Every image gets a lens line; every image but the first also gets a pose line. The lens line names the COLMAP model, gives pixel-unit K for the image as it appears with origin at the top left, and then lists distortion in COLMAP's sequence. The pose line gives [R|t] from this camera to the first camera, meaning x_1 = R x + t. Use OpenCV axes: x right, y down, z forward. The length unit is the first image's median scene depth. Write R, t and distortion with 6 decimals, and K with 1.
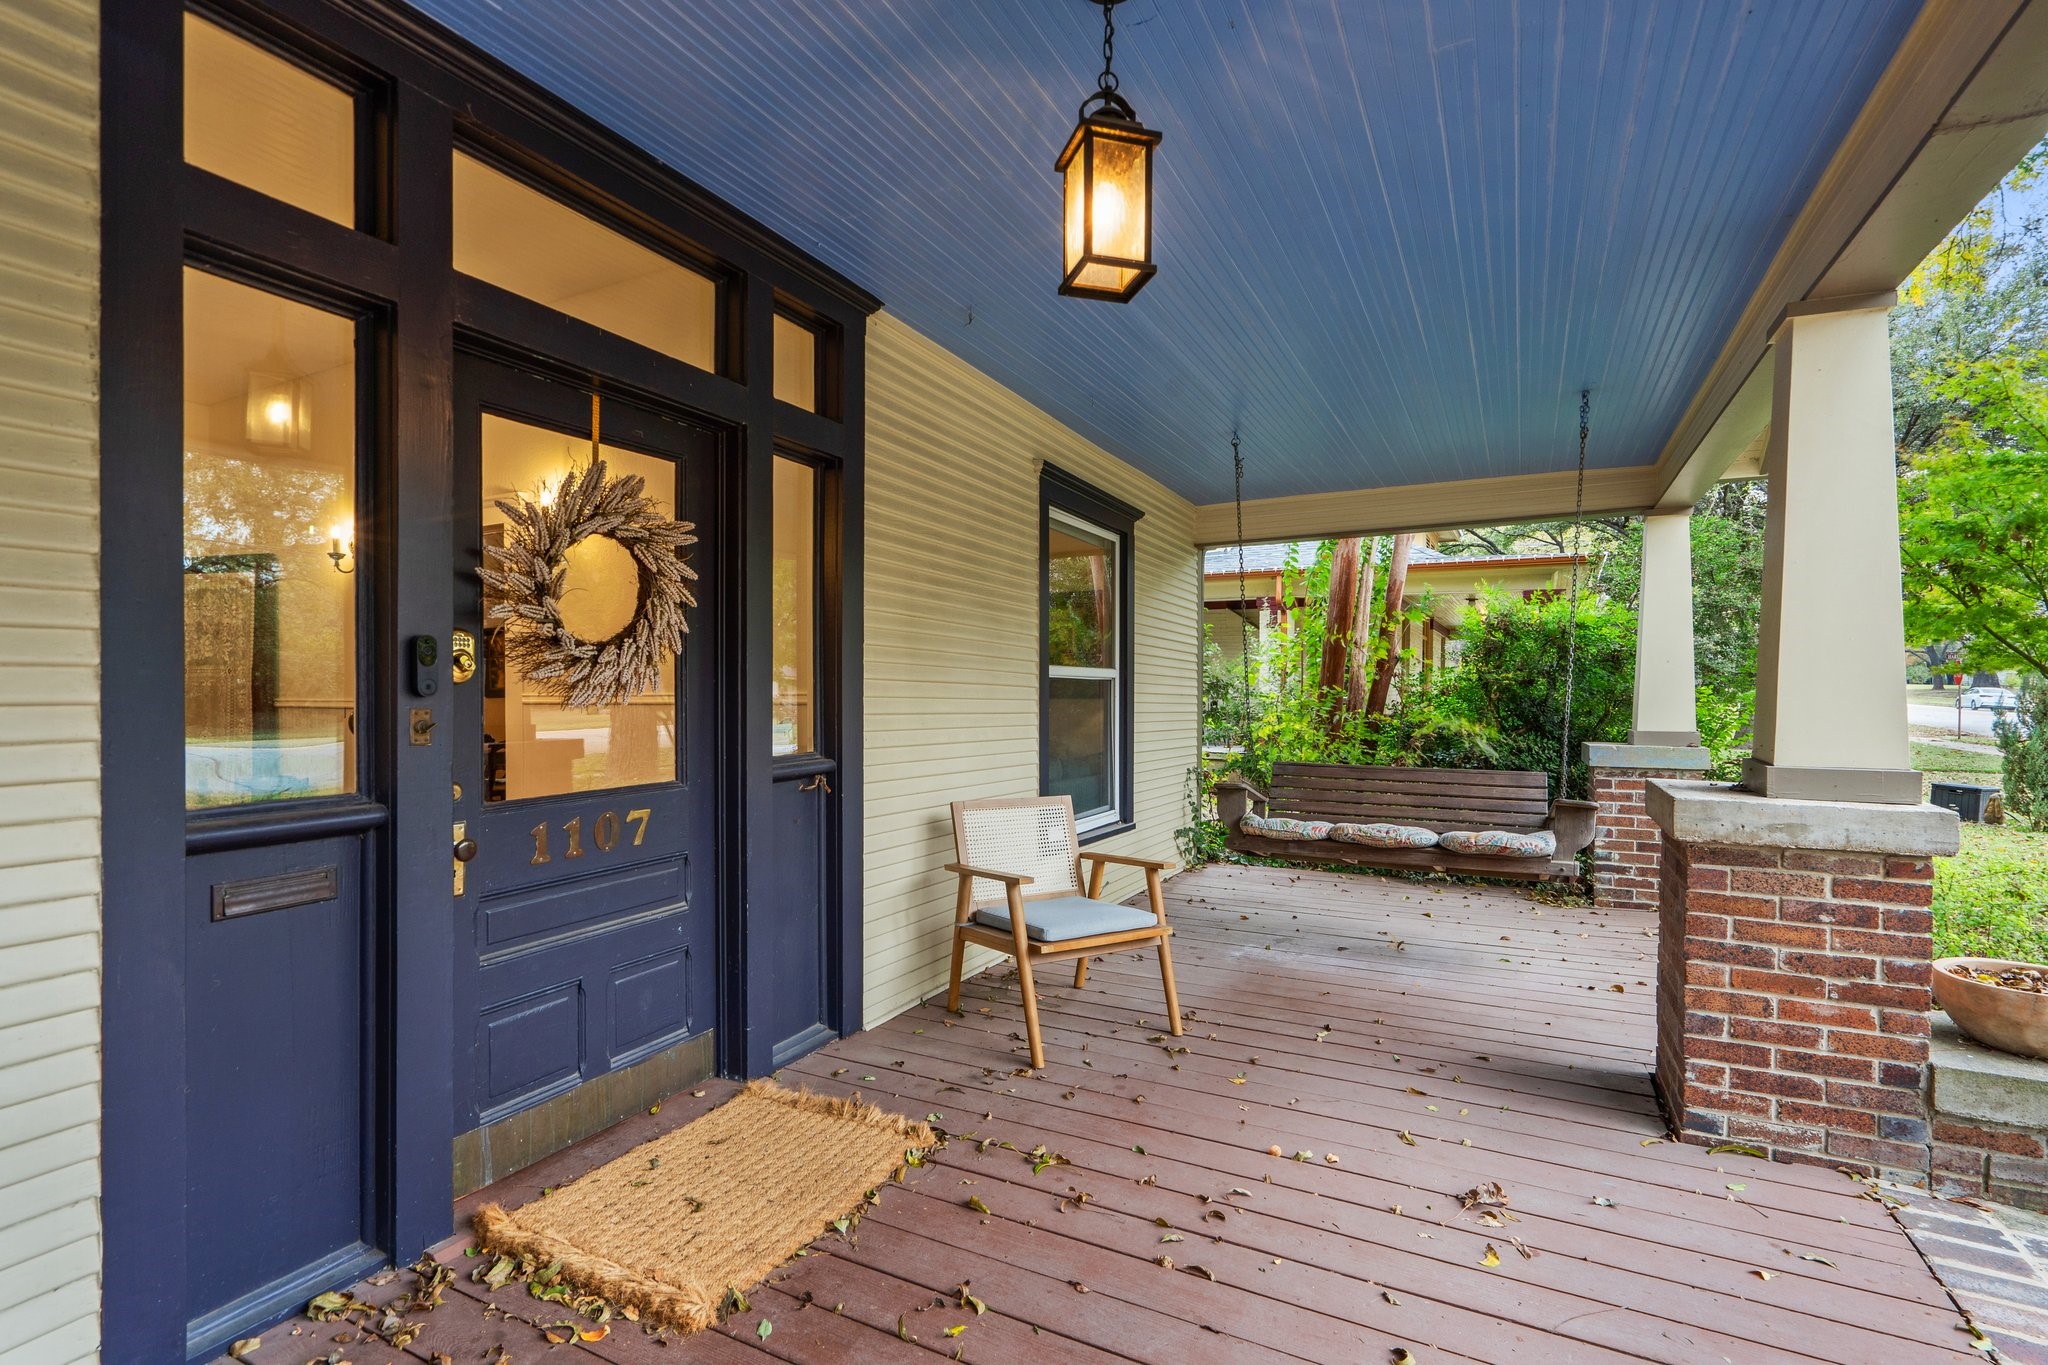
lens RADIAL K [[949.4, 0, 1023.4], [0, 949.4, 690.5], [0, 0, 1]] dist [0.001480, 0.000483]
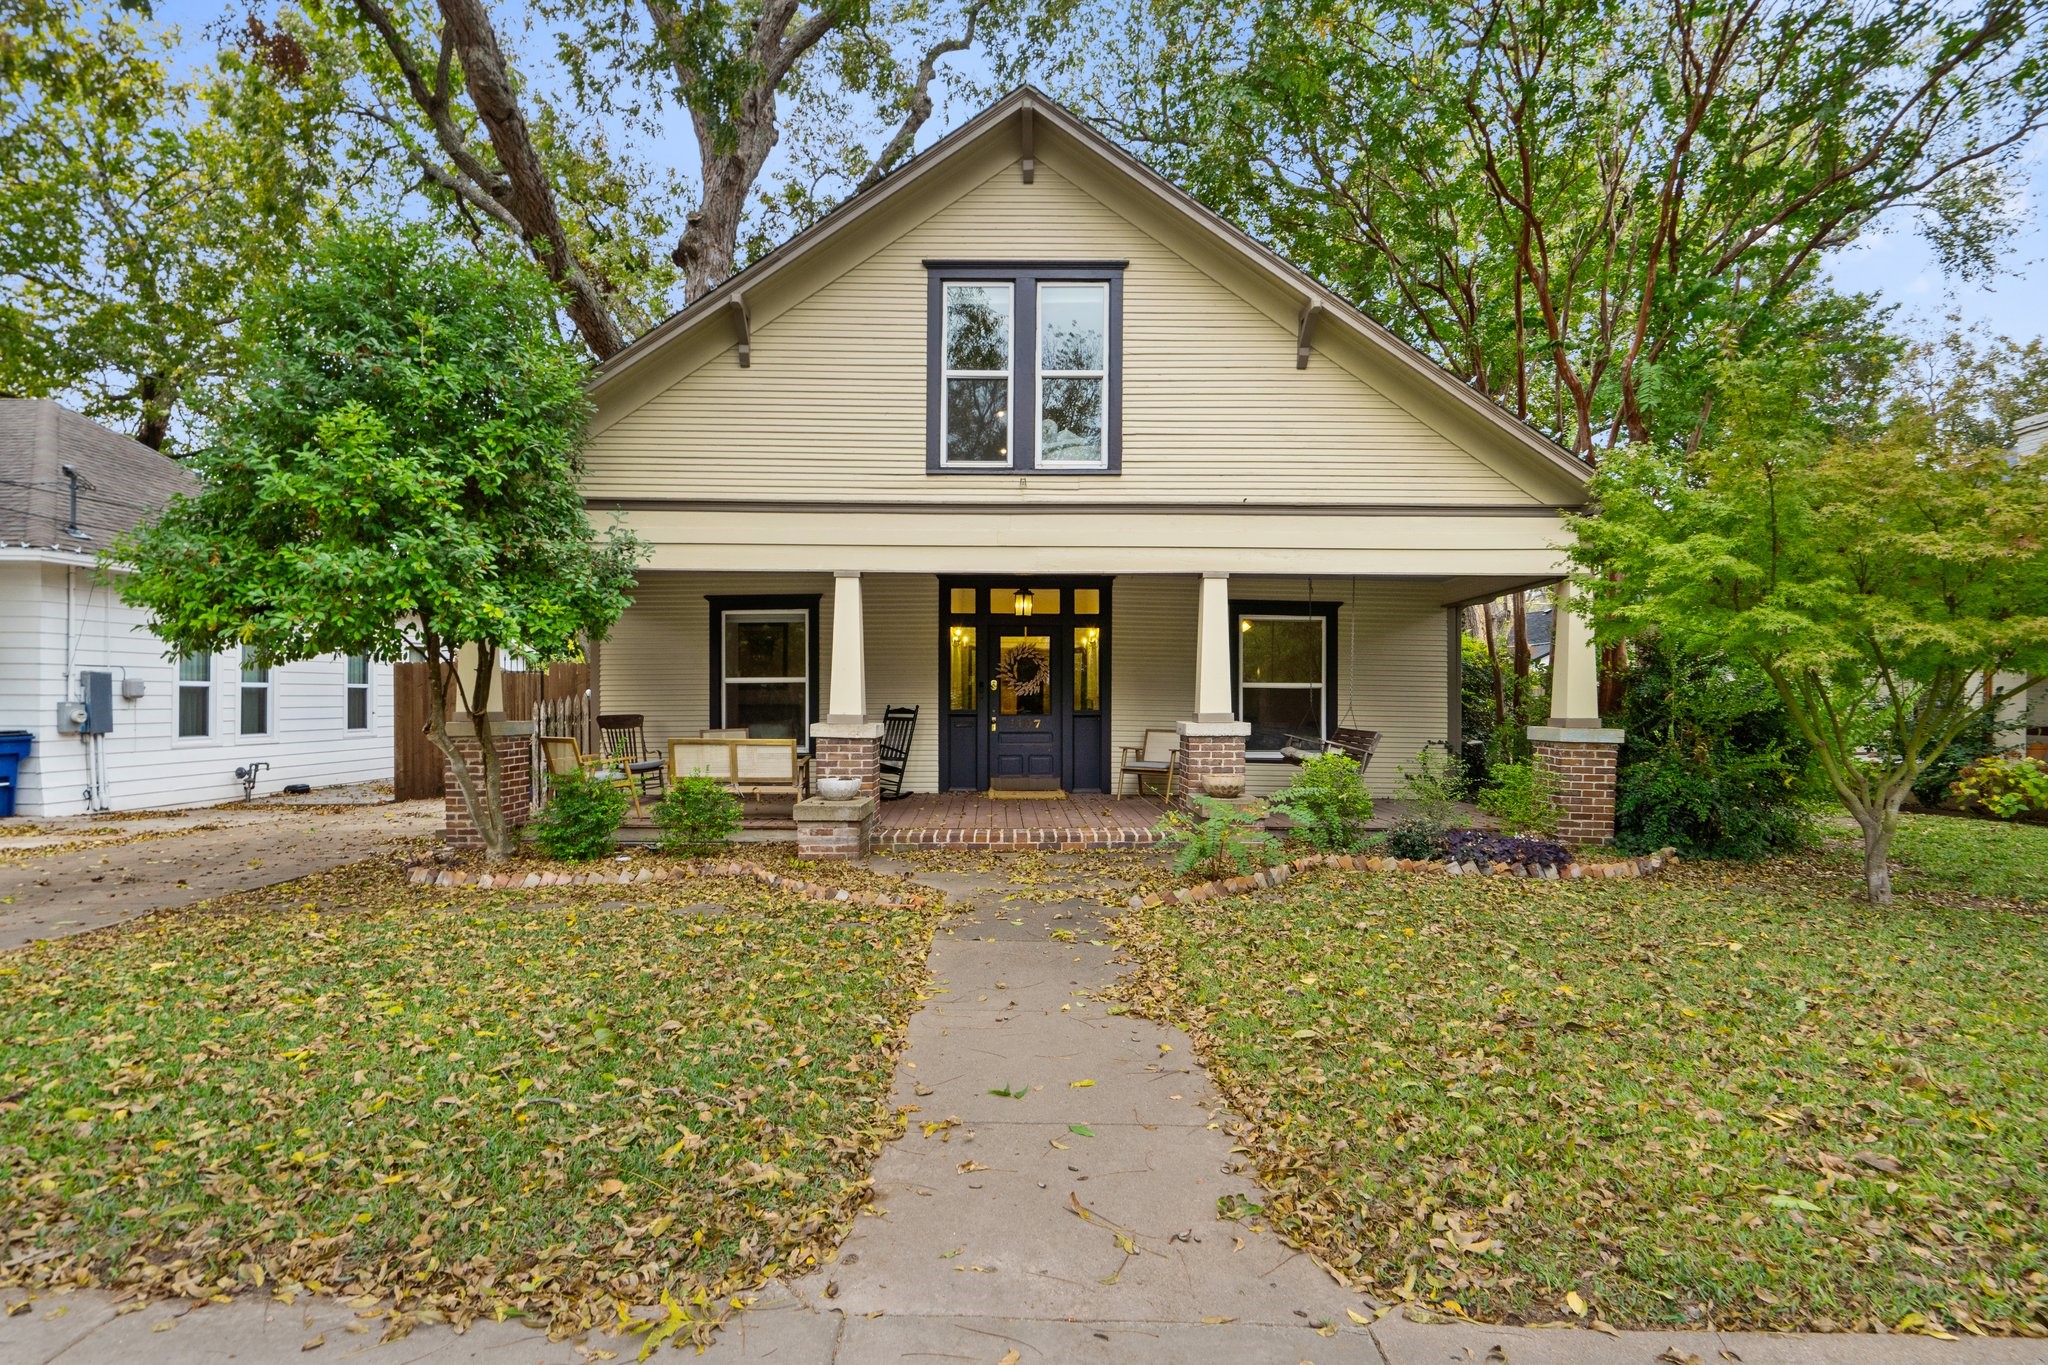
lens RADIAL K [[1033.2, 0, 1026.5], [0, 1033.2, 698.4], [0, 0, 1]] dist [0.003003, 0.000264]
pose [[0.469586, 0.000536, -0.882887, 3.097007], [-0.007209, 0.999969, -0.003227, 0.037732], [0.882857, 0.007880, 0.469575, -1.033712]]
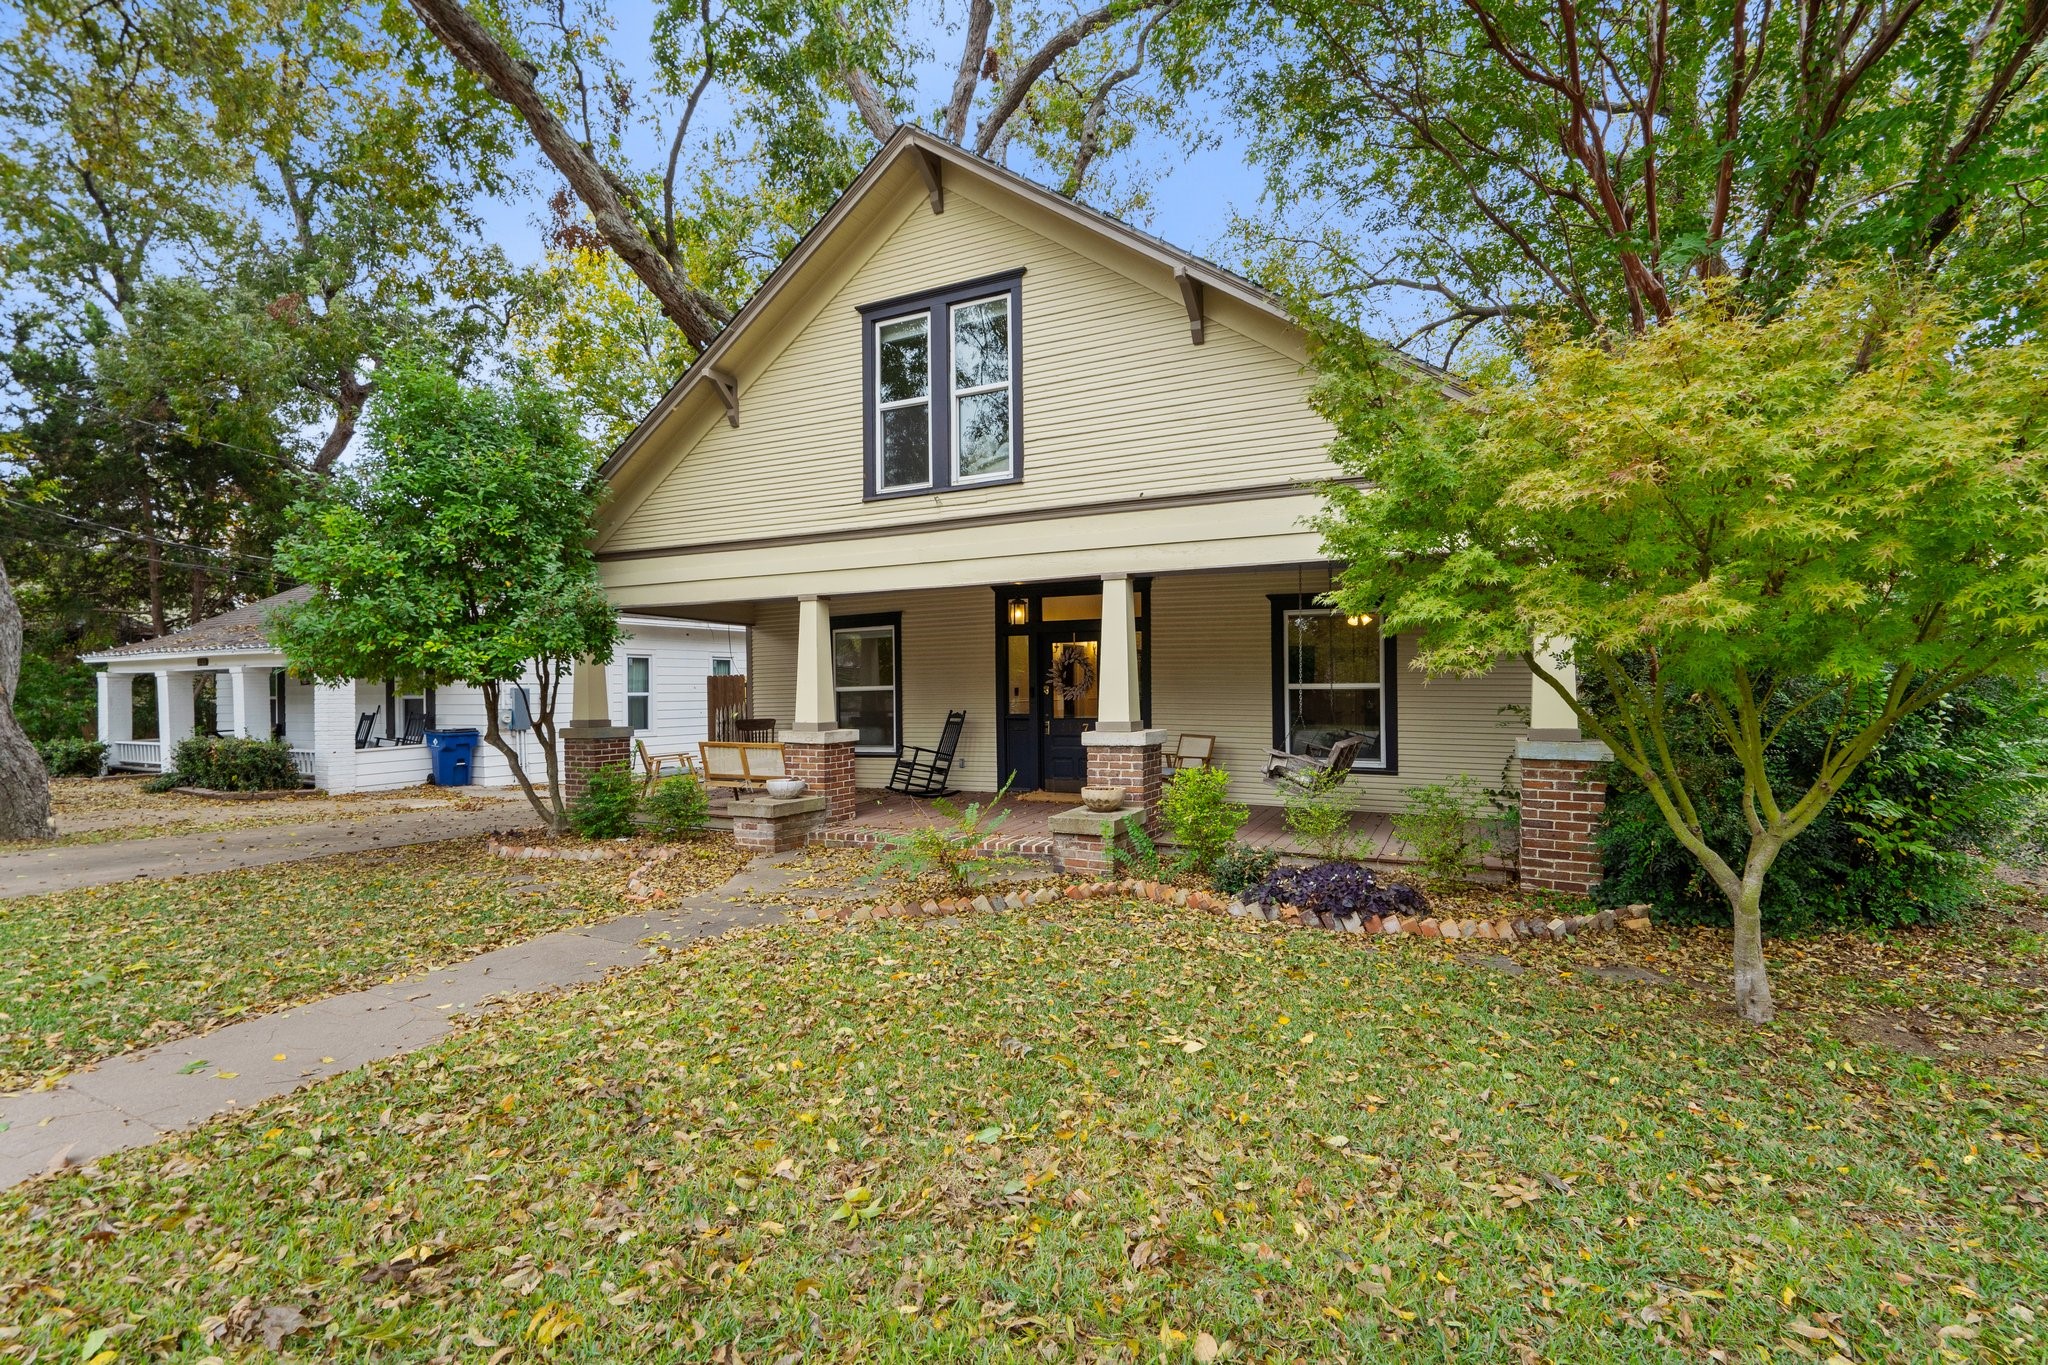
lens RADIAL K [[949.4, 0, 1023.4], [0, 949.4, 690.5], [0, 0, 1]] dist [0.001480, 0.000483]
pose [[0.020076, -0.003632, -0.999792, 3.321098], [0.005781, 0.999977, -0.003517, -0.010267], [0.999782, -0.005709, 0.020096, 0.532066]]
